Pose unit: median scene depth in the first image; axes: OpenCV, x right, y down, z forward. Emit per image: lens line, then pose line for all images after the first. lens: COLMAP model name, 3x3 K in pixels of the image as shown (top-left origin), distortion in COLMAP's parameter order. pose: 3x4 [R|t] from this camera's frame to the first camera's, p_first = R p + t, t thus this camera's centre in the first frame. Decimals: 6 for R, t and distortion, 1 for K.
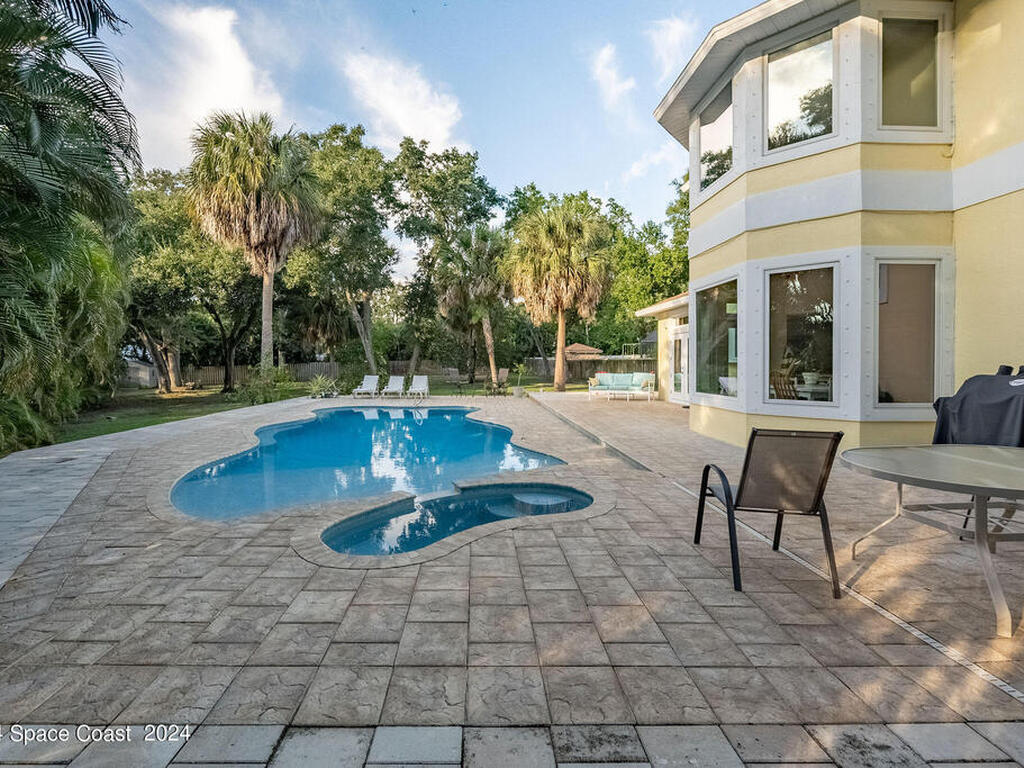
lens RADIAL K [[478.9, 0, 490.1], [0, 478.9, 370.8], [0, 0, 1]] dist [-0.000128, -0.000420]
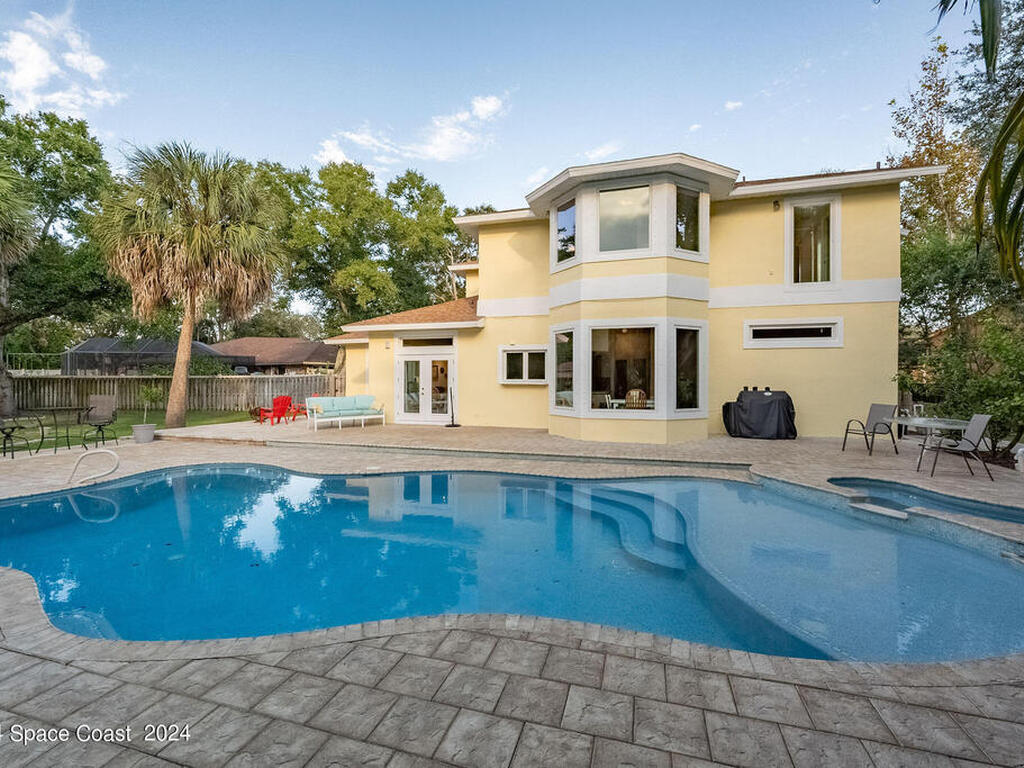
lens RADIAL K [[466.2, 0, 513.4], [0, 466.2, 381.1], [0, 0, 1]] dist [-0.004873, -0.000822]
pose [[0.306553, -0.000235, 0.951854, -0.365888], [0.015018, 0.999877, -0.004590, -0.011855], [-0.951735, 0.015702, 0.306518, 0.379807]]
